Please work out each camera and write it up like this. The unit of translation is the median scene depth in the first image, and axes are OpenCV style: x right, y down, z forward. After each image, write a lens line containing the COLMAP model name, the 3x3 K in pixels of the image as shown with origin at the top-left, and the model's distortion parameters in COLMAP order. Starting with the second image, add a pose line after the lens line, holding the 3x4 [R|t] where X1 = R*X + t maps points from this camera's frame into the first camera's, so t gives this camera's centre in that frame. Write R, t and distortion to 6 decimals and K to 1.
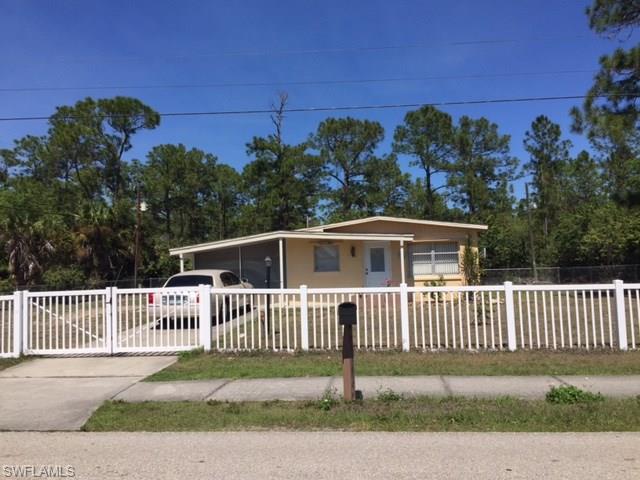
lens RADIAL K [[522.1, 0, 320.0], [0, 522.1, 240.0], [0, 0, 1]] dist [0.006983, -0.001948]
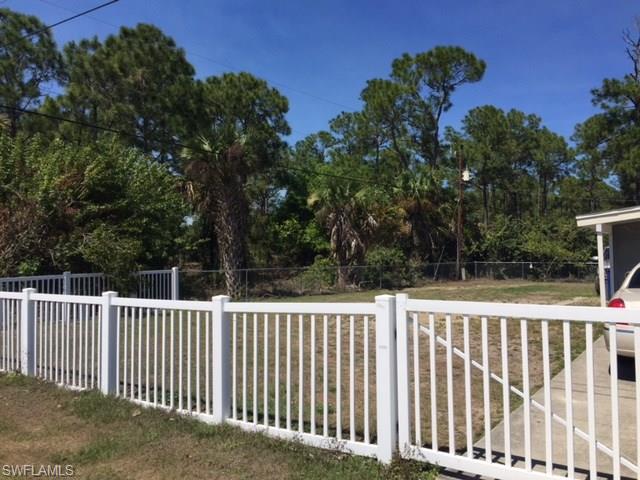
lens RADIAL K [[522.1, 0, 320.0], [0, 522.1, 240.0], [0, 0, 1]] dist [0.006983, -0.001948]
pose [[0.856620, 0.011934, -0.515810, -0.107940], [0.005416, 0.999469, 0.032117, 0.010929], [0.515920, -0.030306, 0.856101, 0.164634]]
